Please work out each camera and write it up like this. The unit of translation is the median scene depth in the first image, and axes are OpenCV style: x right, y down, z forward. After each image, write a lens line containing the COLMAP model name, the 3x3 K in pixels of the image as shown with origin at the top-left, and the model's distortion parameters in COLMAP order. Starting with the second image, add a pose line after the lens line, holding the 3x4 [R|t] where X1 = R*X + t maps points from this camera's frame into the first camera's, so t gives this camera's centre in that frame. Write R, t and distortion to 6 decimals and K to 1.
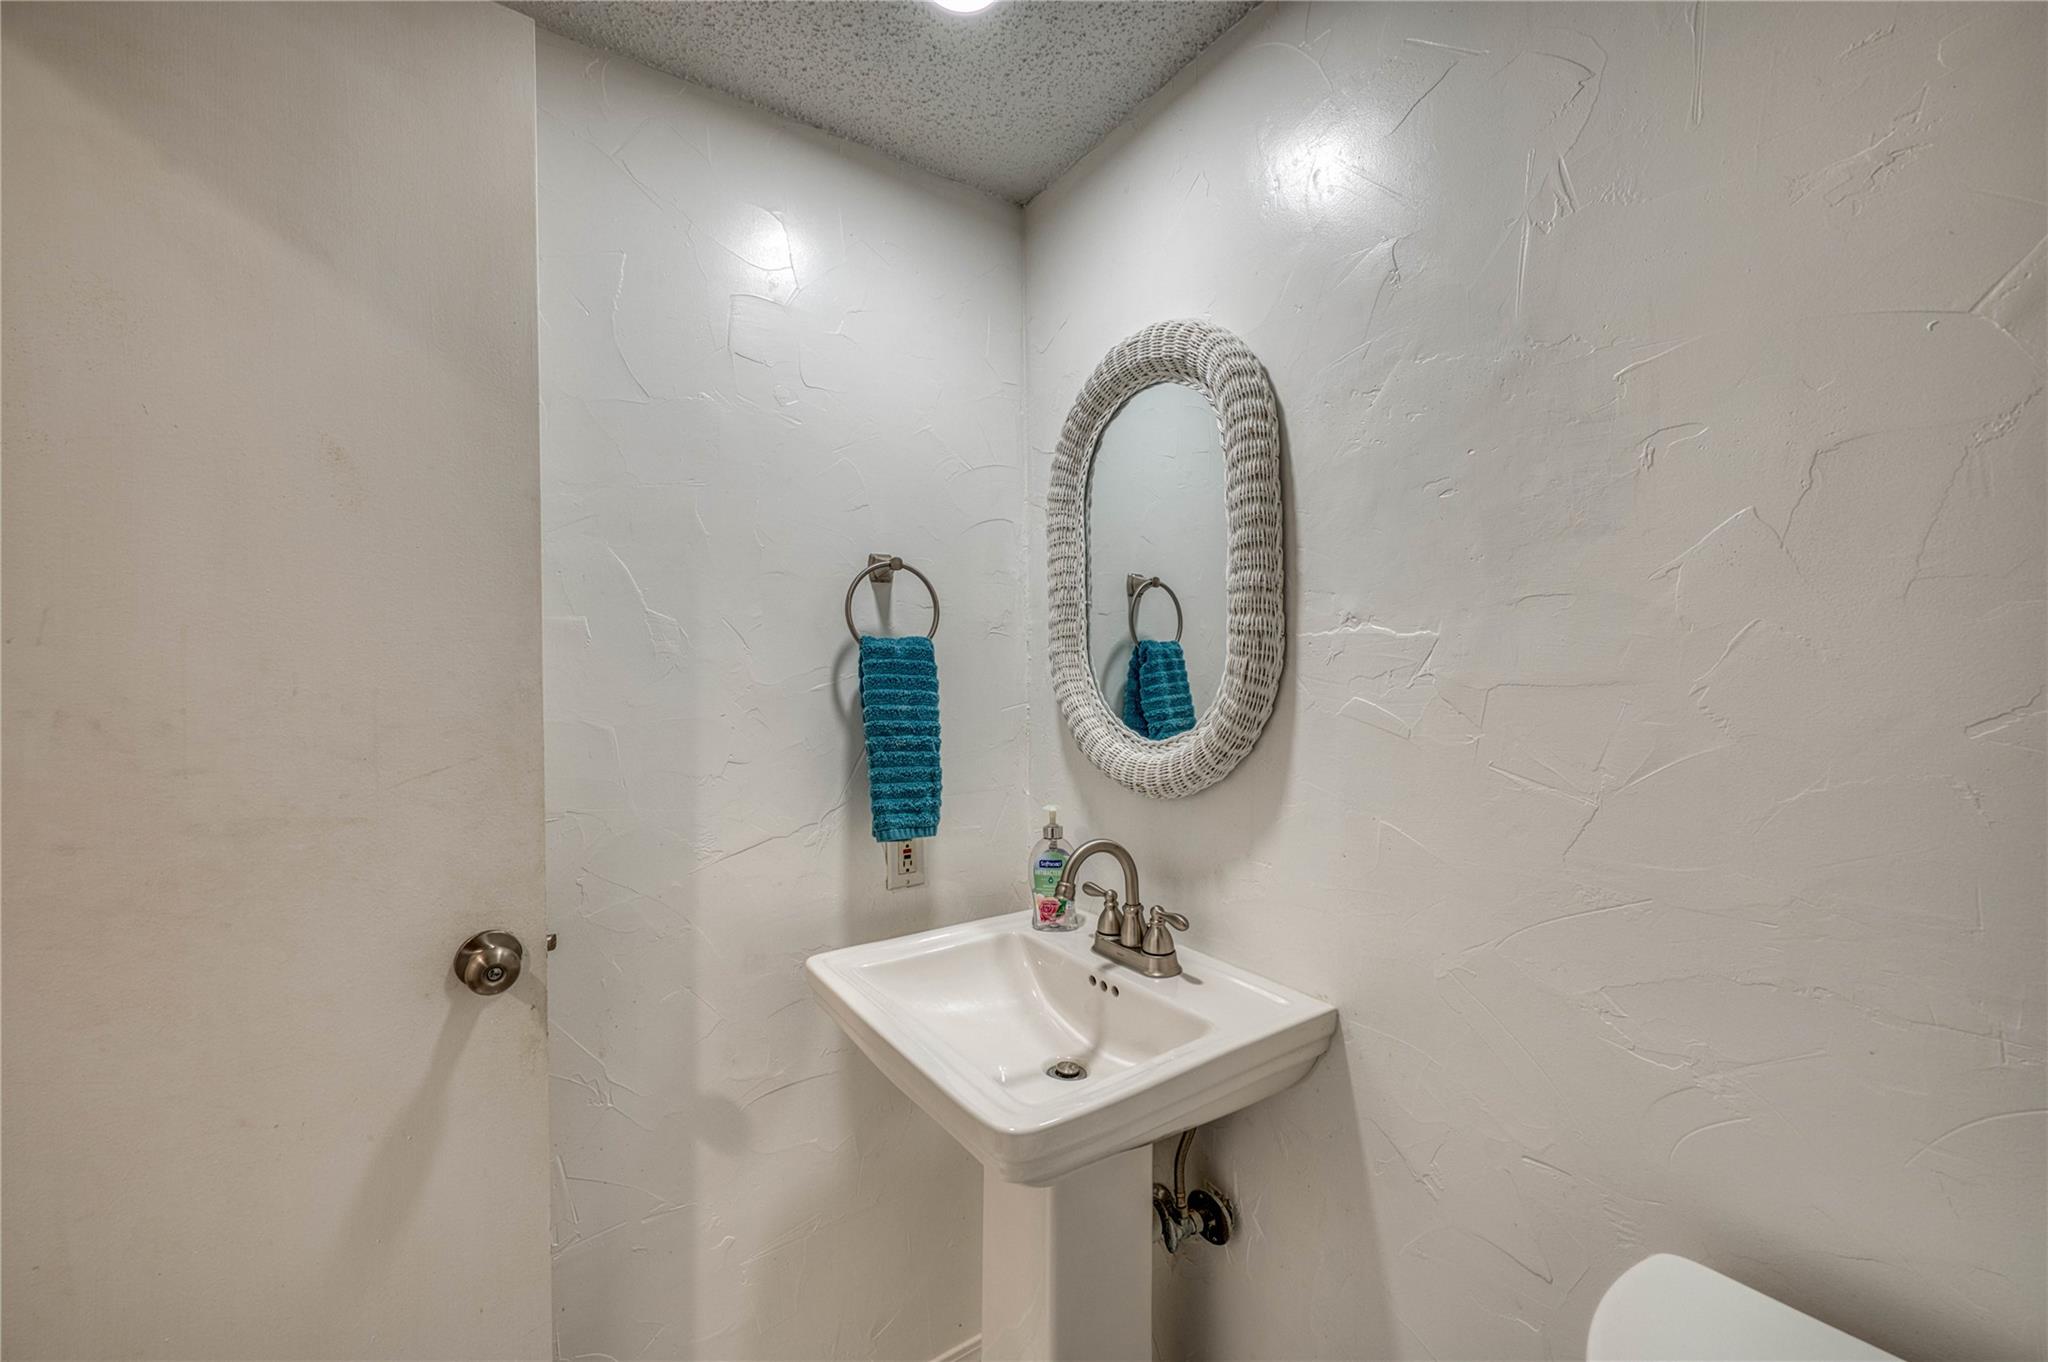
lens RADIAL K [[807.7, 0, 1020.1], [0, 807.7, 681.3], [0, 0, 1]] dist [-0.003628, 0.000389]
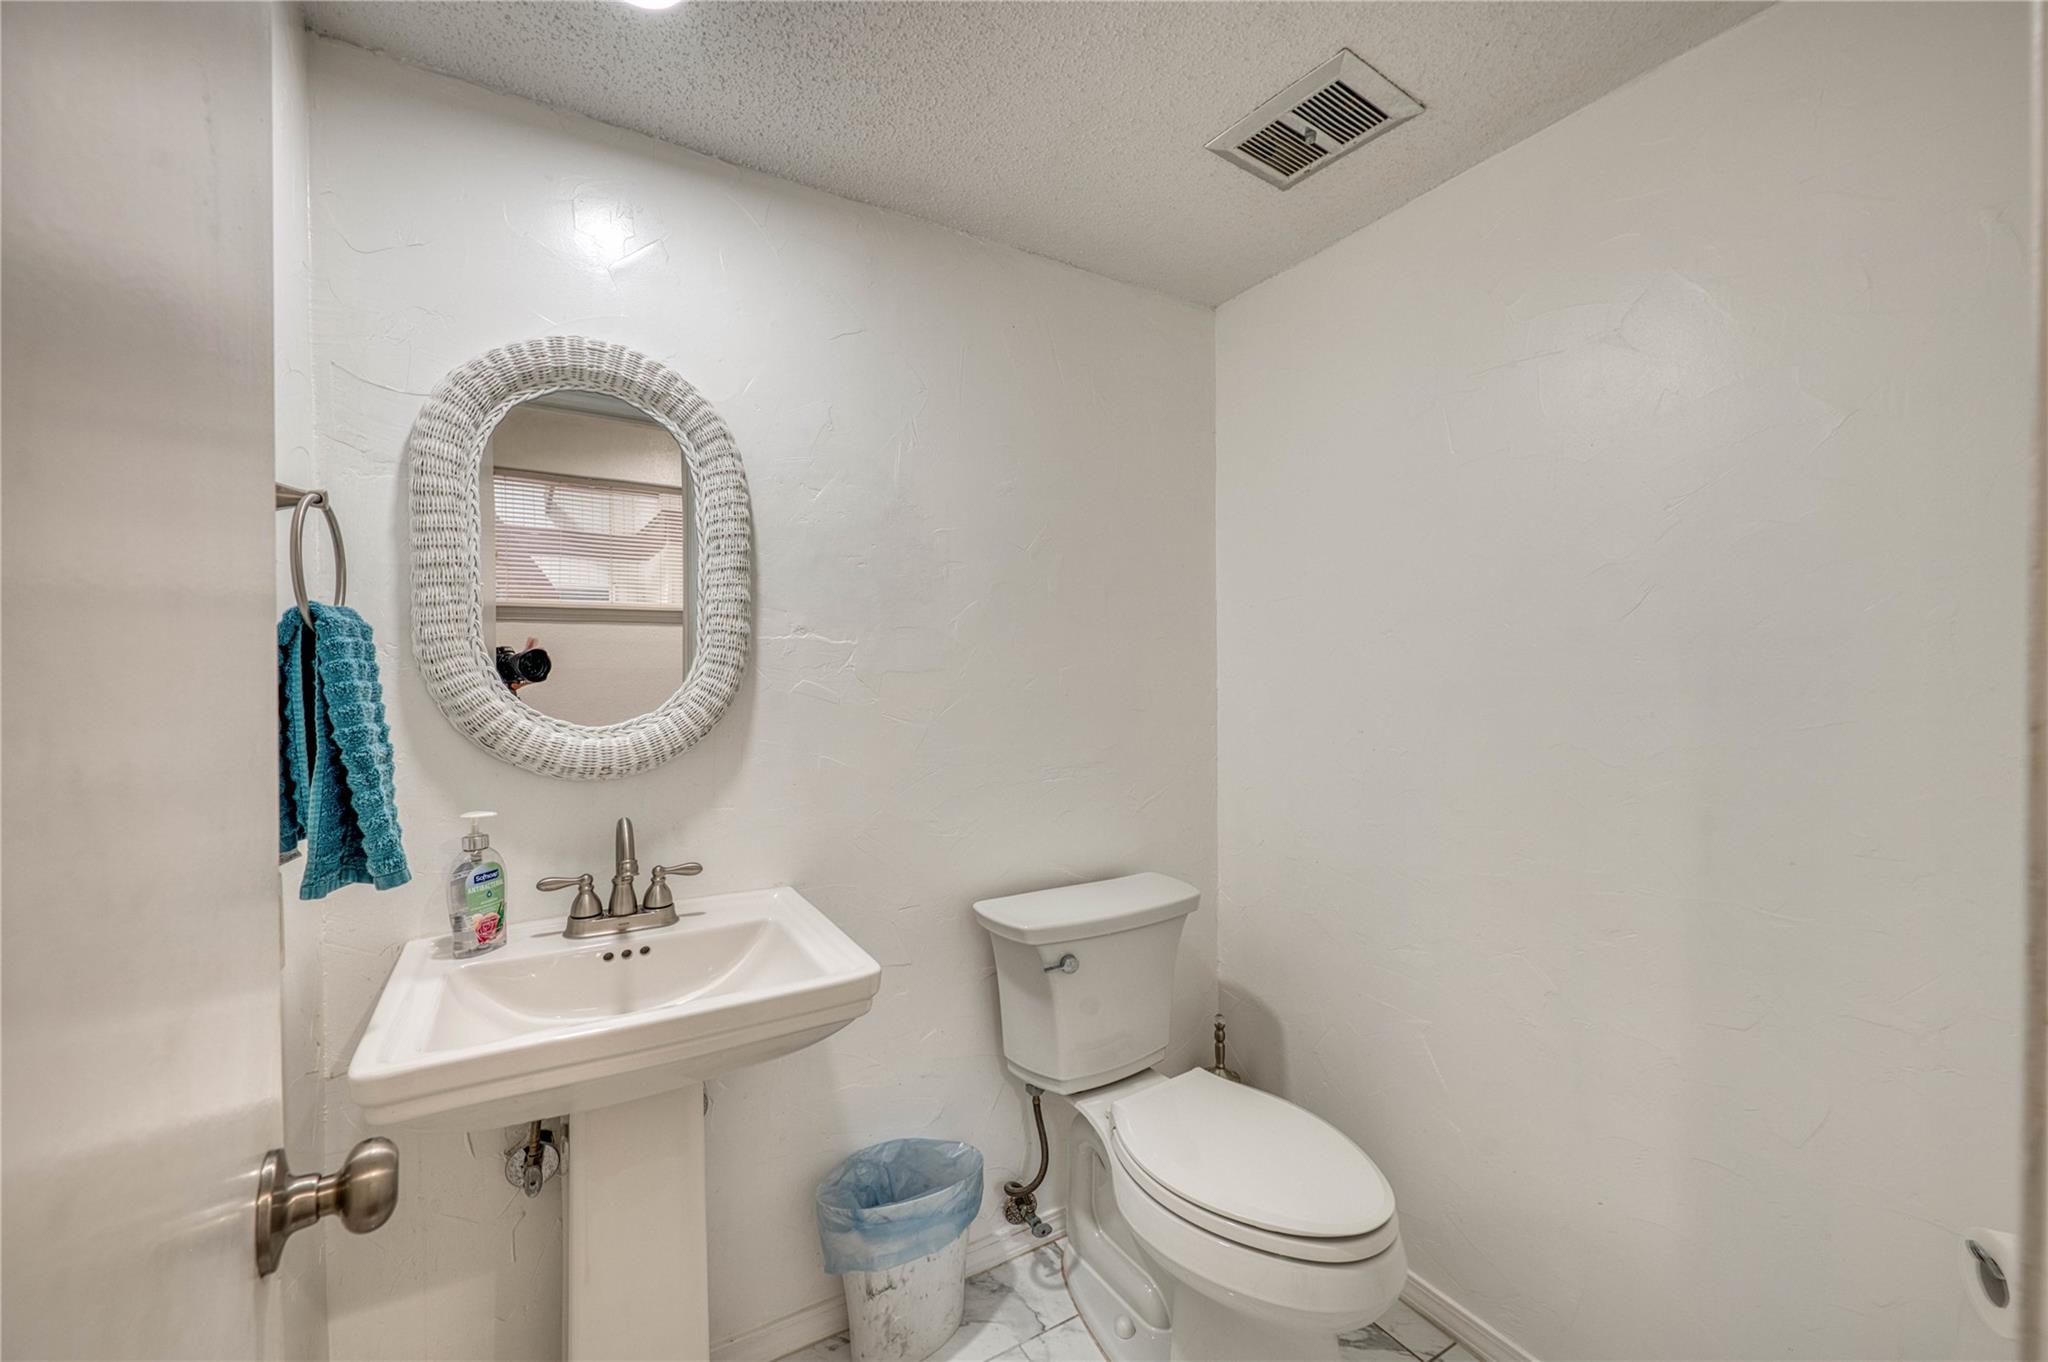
lens RADIAL K [[818.1, 0, 1019.6], [0, 818.1, 682.4], [0, 0, 1]] dist [-0.027442, 0.002363]
pose [[0.036075, -0.004877, 0.999337, -0.980821], [0.012251, 0.999915, 0.004437, 0.019169], [-0.999274, 0.012083, 0.036132, 0.450346]]
